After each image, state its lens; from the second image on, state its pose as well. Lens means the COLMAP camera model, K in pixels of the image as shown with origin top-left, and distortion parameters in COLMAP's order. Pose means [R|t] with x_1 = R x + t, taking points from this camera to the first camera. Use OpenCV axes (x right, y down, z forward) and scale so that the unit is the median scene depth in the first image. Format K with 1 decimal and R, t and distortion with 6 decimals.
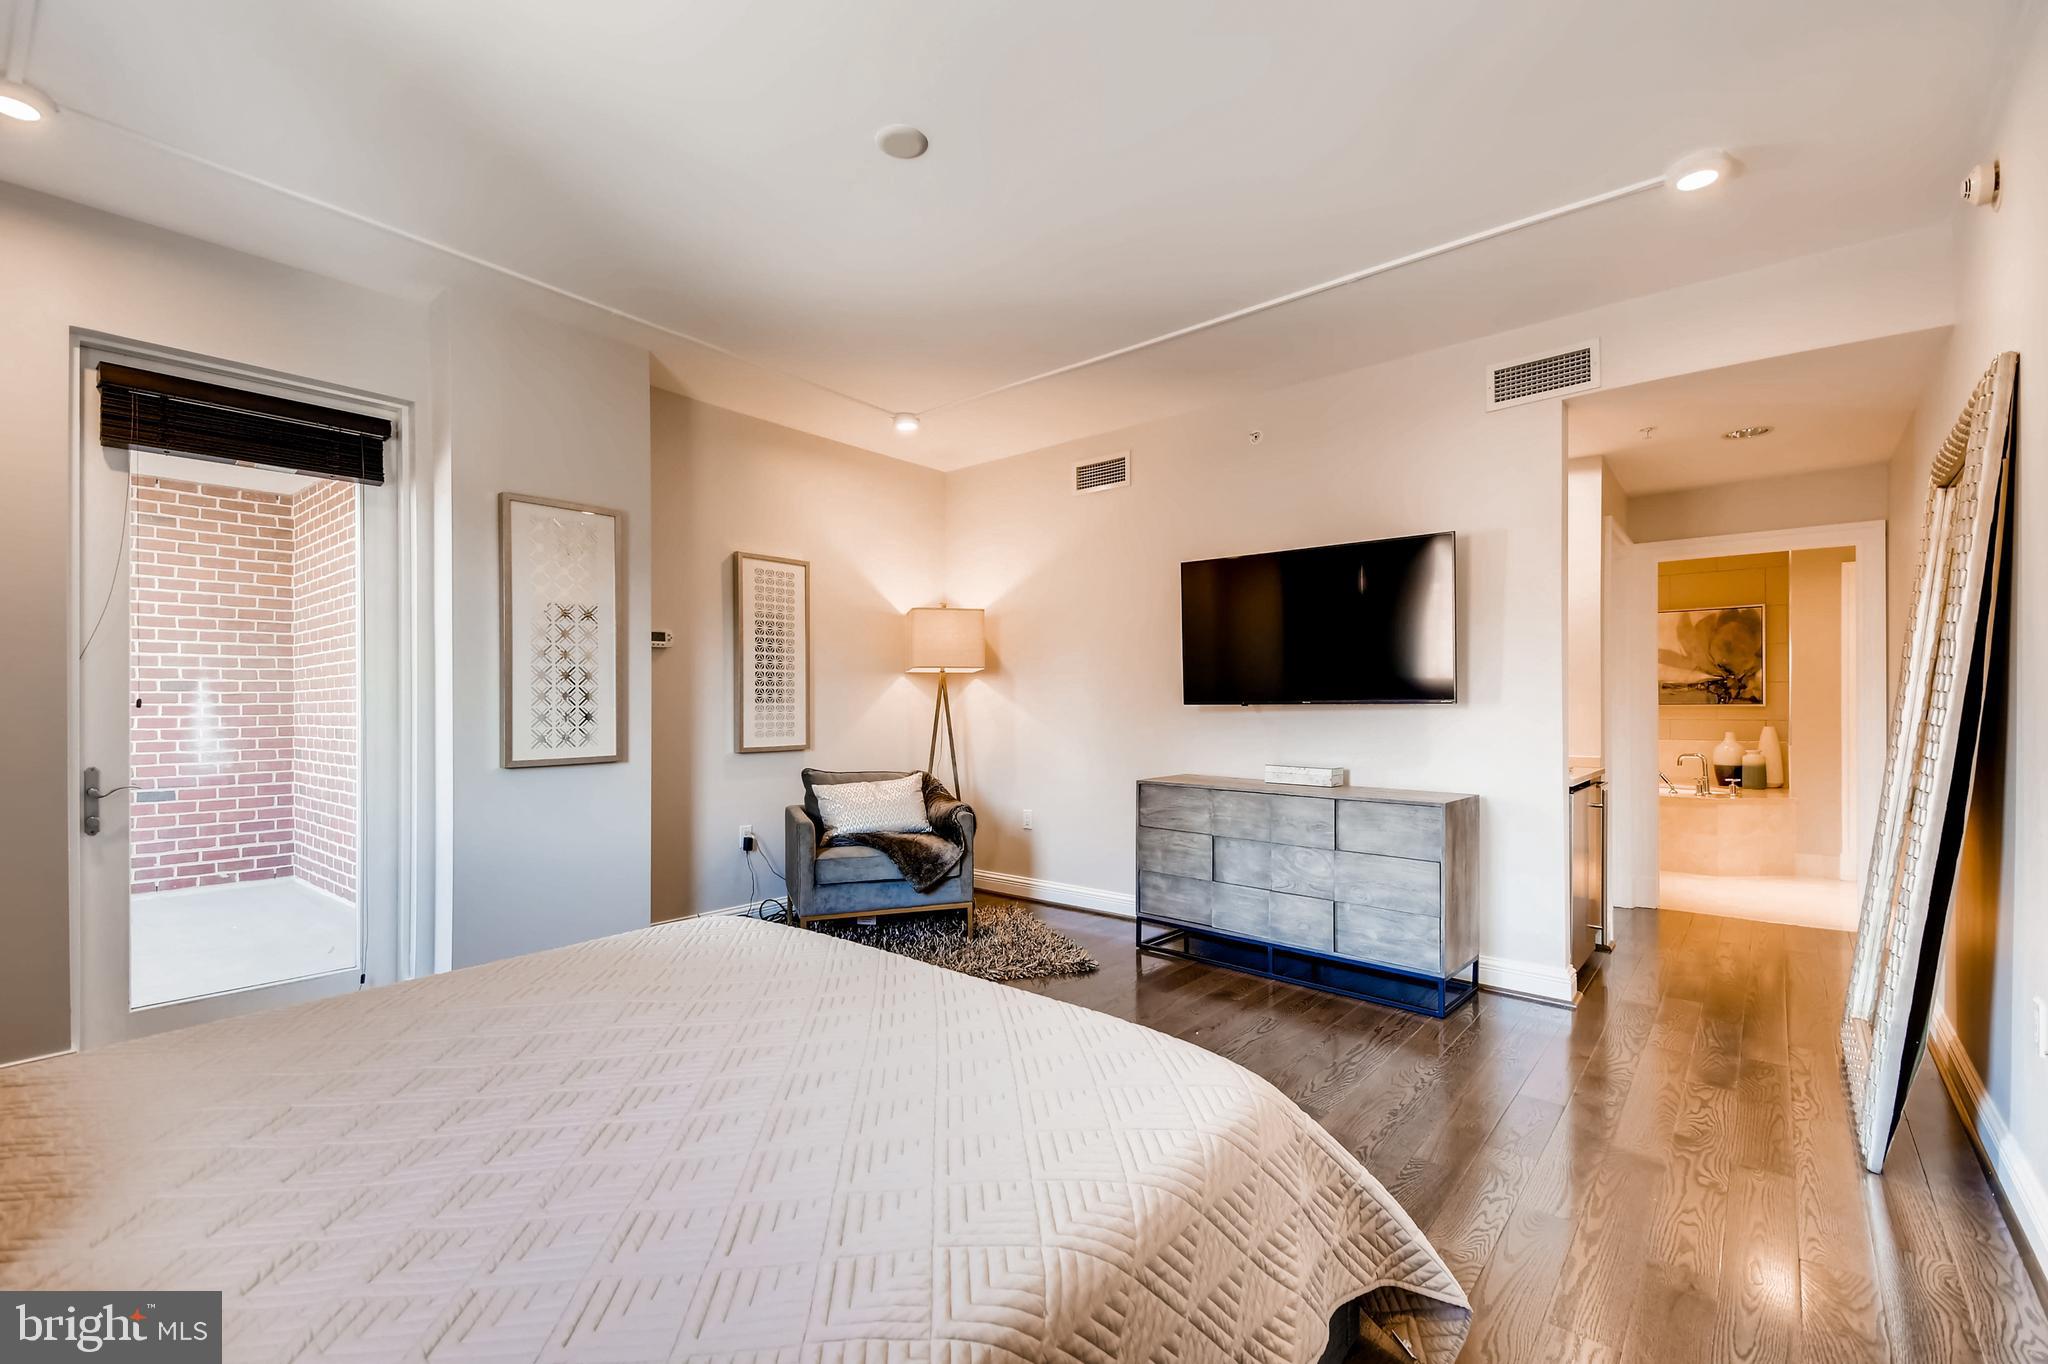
lens RADIAL K [[886.1, 0, 1015.2], [0, 886.1, 696.0], [0, 0, 1]] dist [0.047685, -0.027892]
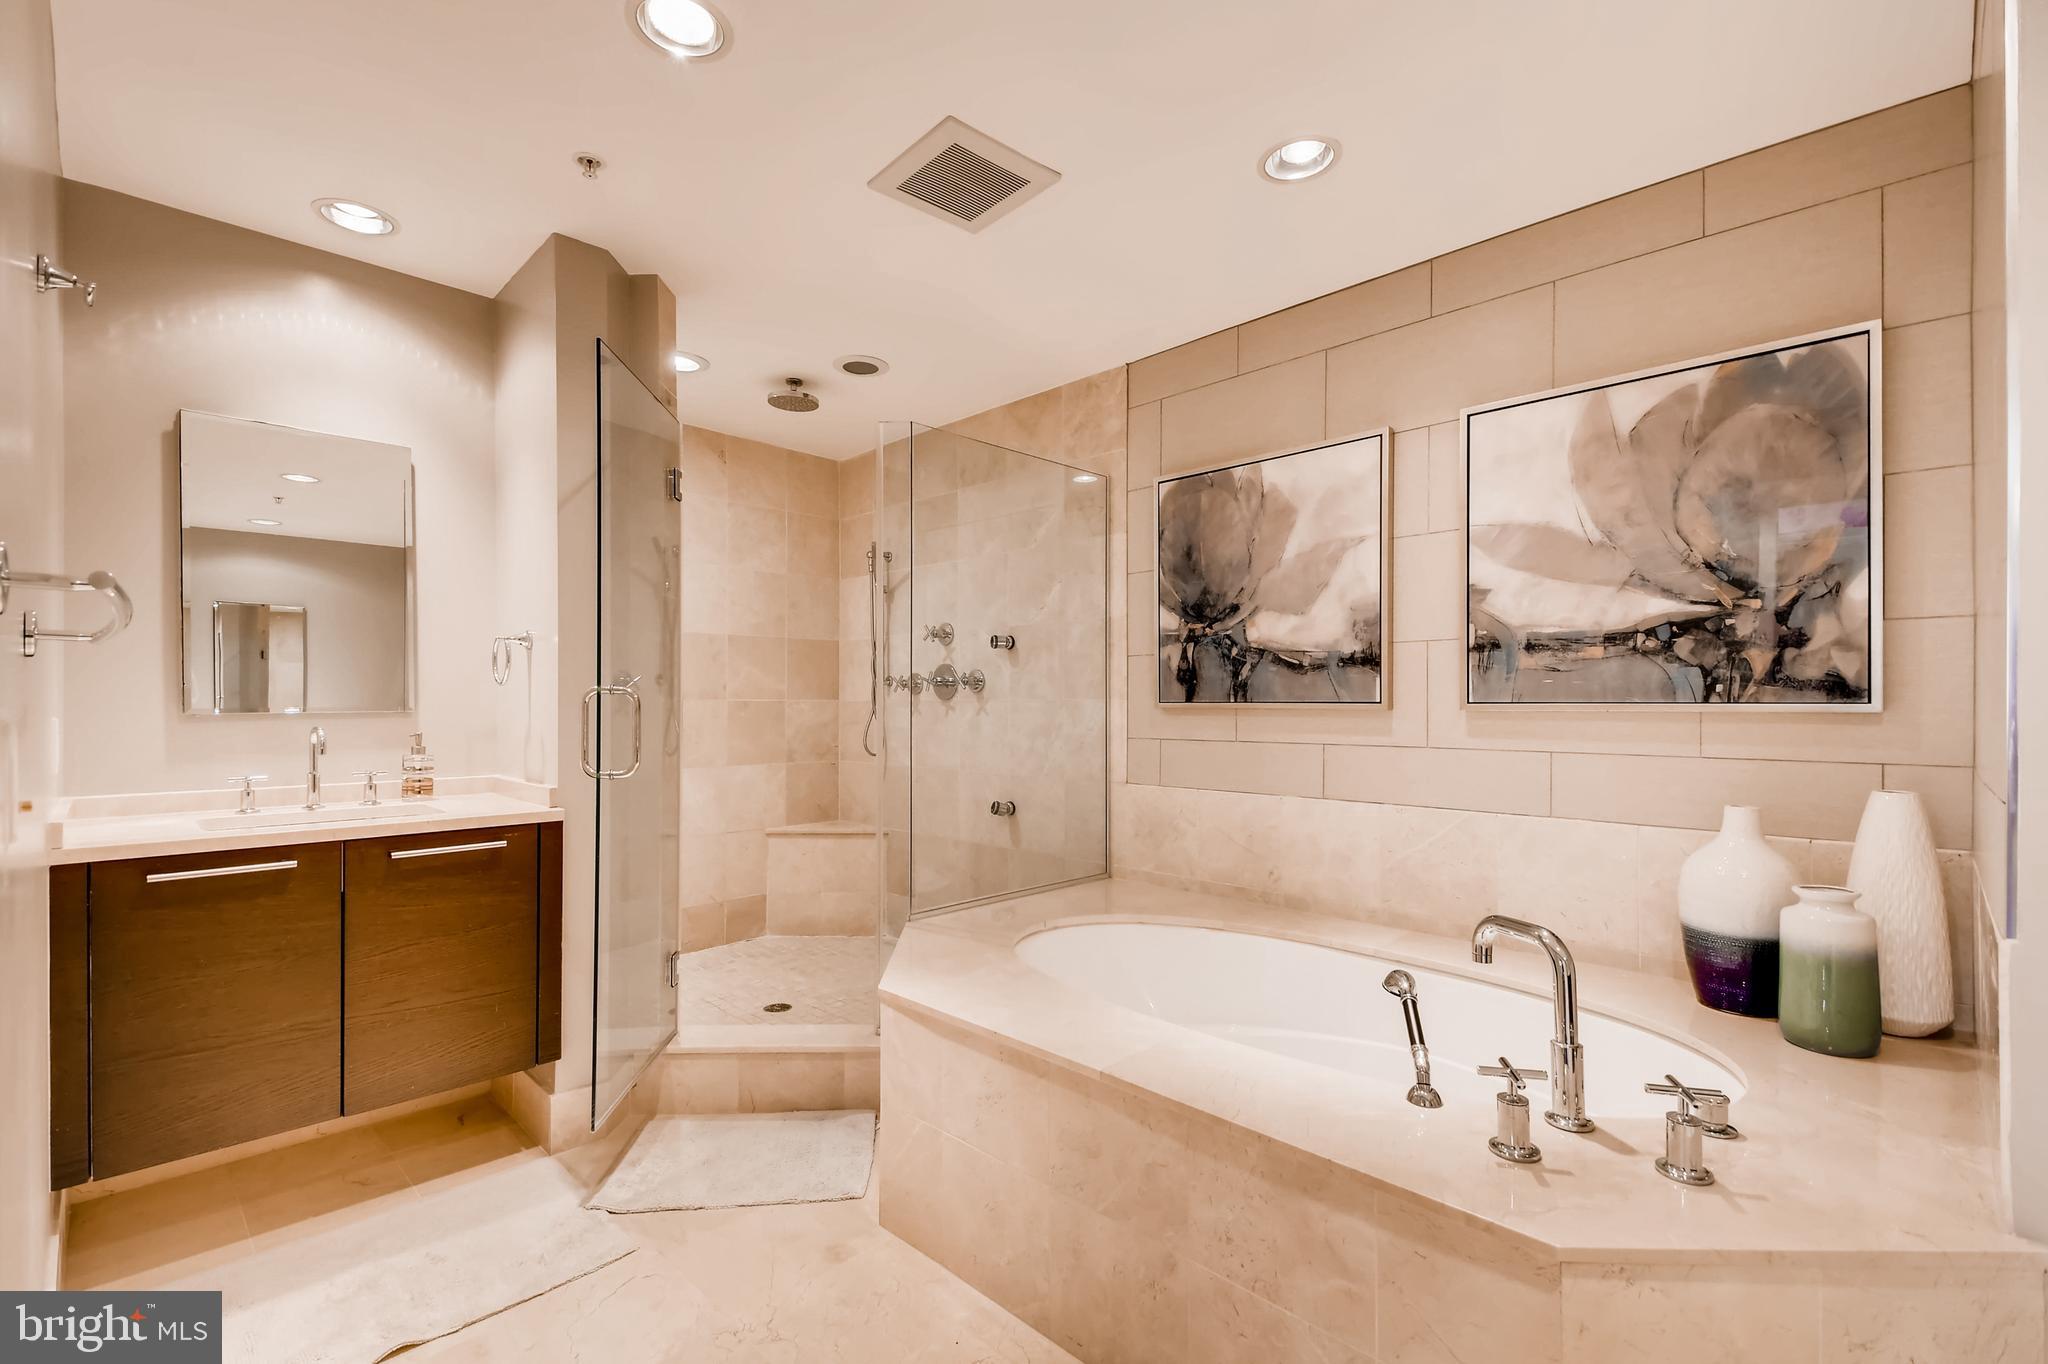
lens RADIAL K [[886.1, 0, 1015.2], [0, 886.1, 696.0], [0, 0, 1]] dist [0.047685, -0.027892]
pose [[0.996277, 0.002544, -0.086170, 0.597481], [-0.002398, 0.999996, 0.001800, 0.007154], [0.086174, -0.001586, 0.996279, 0.711091]]
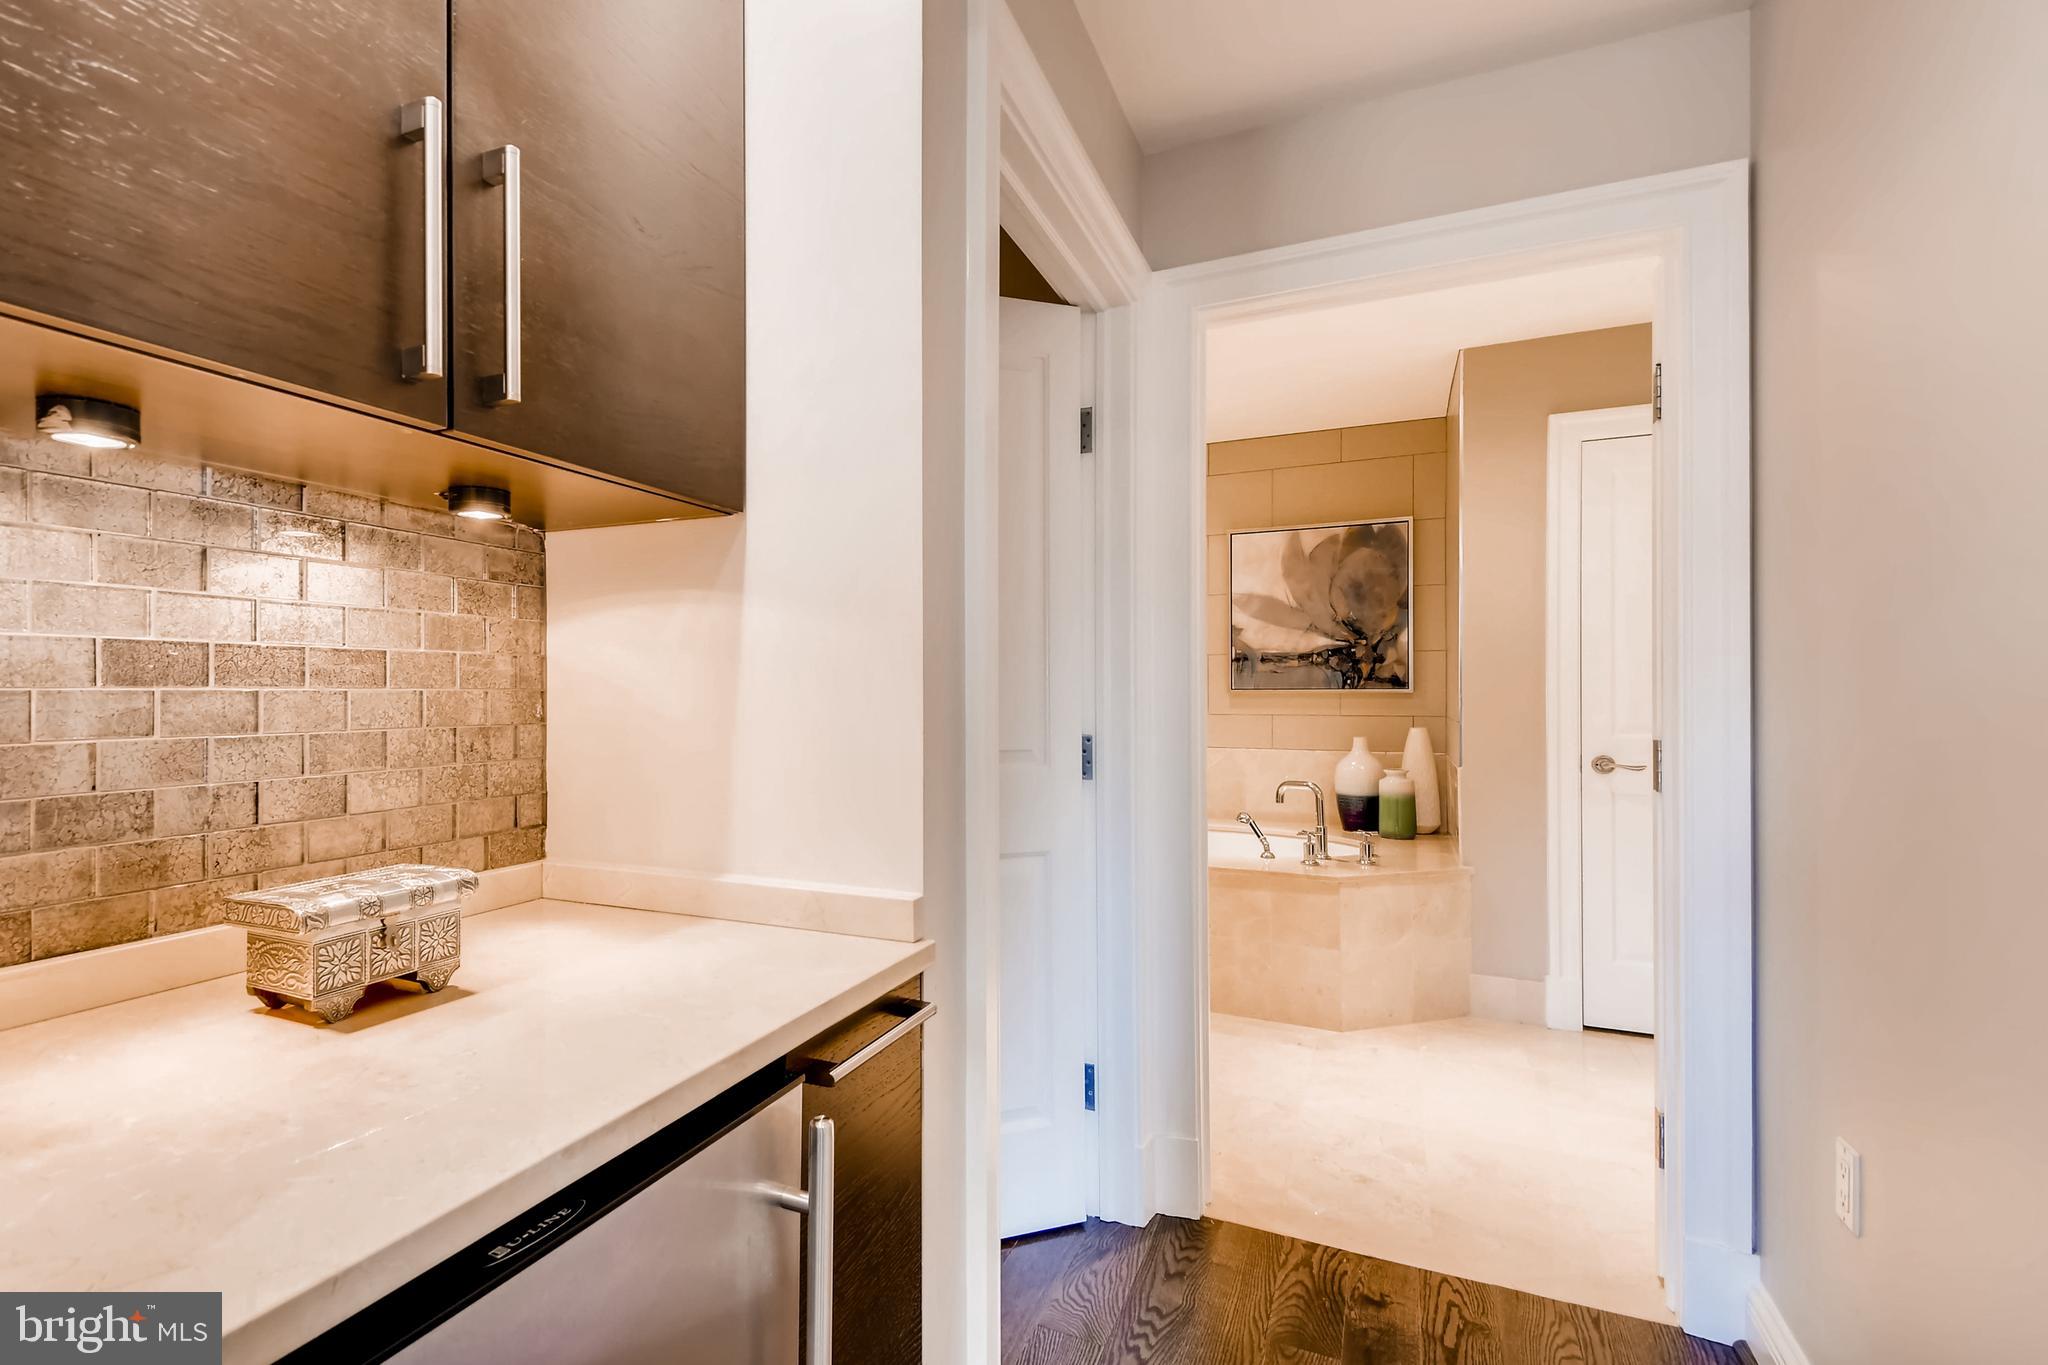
lens RADIAL K [[963.4, 0, 922.2], [0, 963.4, 682.3], [0, 0, 1]] dist [0.055351, 0.000001]
pose [[0.969791, -0.001506, 0.243933, 0.366599], [0.000536, 0.999992, 0.004046, 0.002260], [-0.243937, -0.003793, 0.969784, 0.462066]]
